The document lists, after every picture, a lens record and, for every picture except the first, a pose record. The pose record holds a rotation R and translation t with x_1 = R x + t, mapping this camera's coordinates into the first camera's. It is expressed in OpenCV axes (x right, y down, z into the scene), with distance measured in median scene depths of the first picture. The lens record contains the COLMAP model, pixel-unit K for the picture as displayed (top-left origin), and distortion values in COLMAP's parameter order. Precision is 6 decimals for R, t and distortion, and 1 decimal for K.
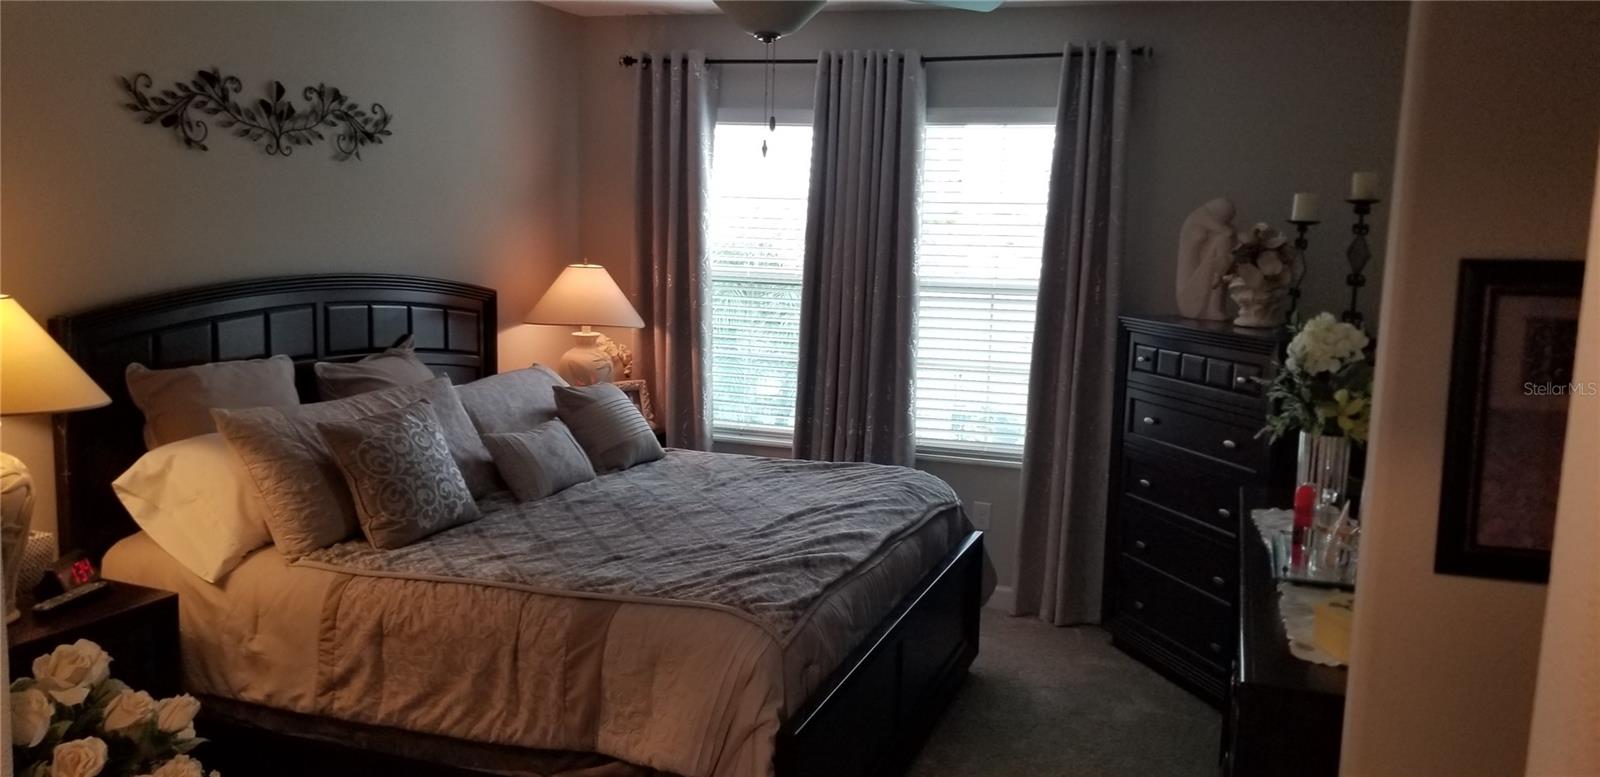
lens RADIAL K [[1224.3, 0, 828.0], [0, 1224.3, 404.2], [0, 0, 1]] dist [0.090940, -0.182237]
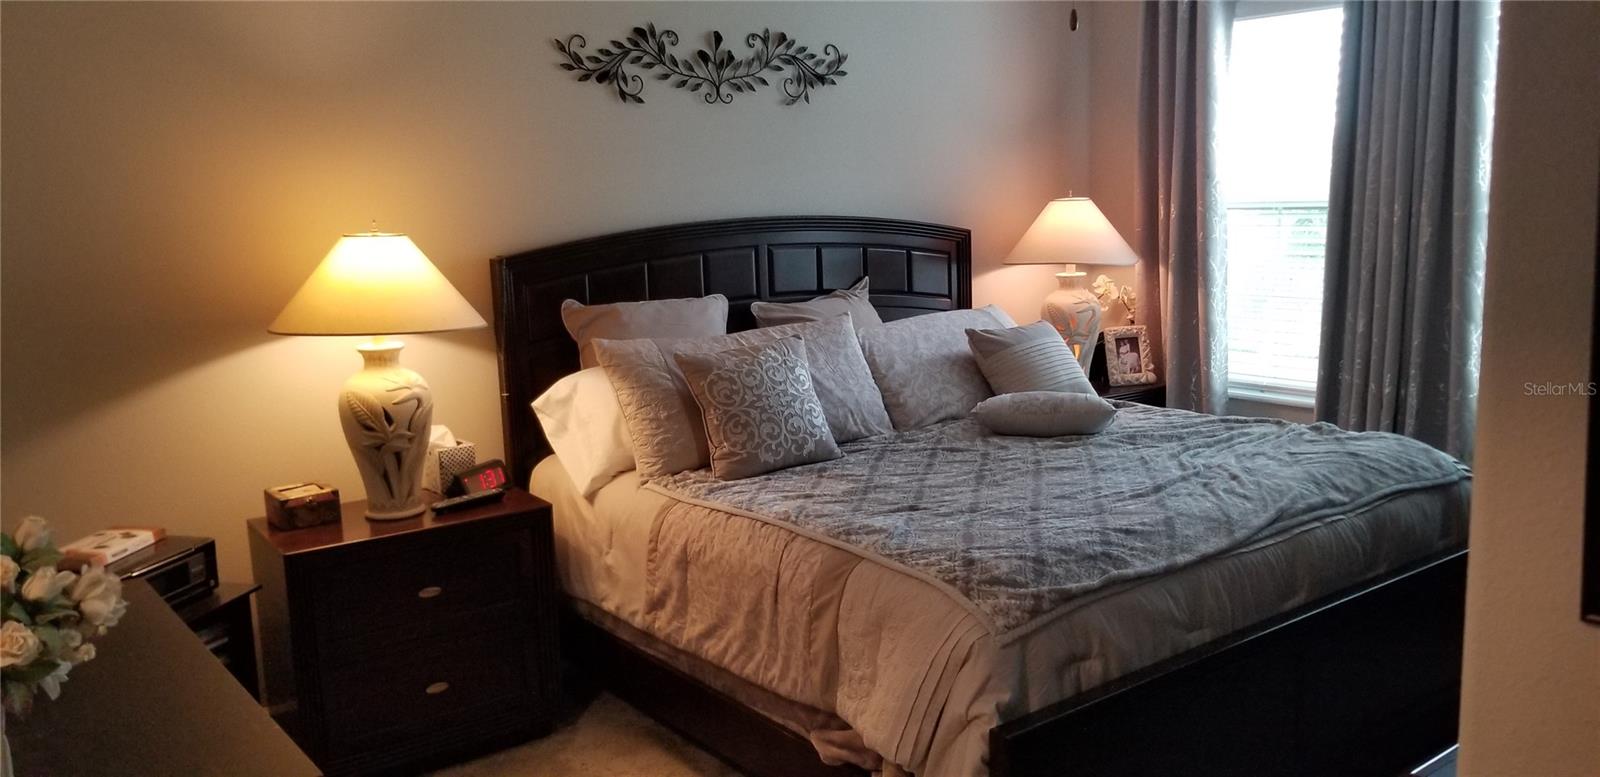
lens RADIAL K [[1224.3, 0, 828.0], [0, 1224.3, 404.2], [0, 0, 1]] dist [0.090940, -0.182237]
pose [[0.825275, 0.037636, -0.563476, 0.265700], [-0.022328, 0.999171, 0.034036, 0.019114], [0.564290, -0.015507, 0.825431, 0.214673]]
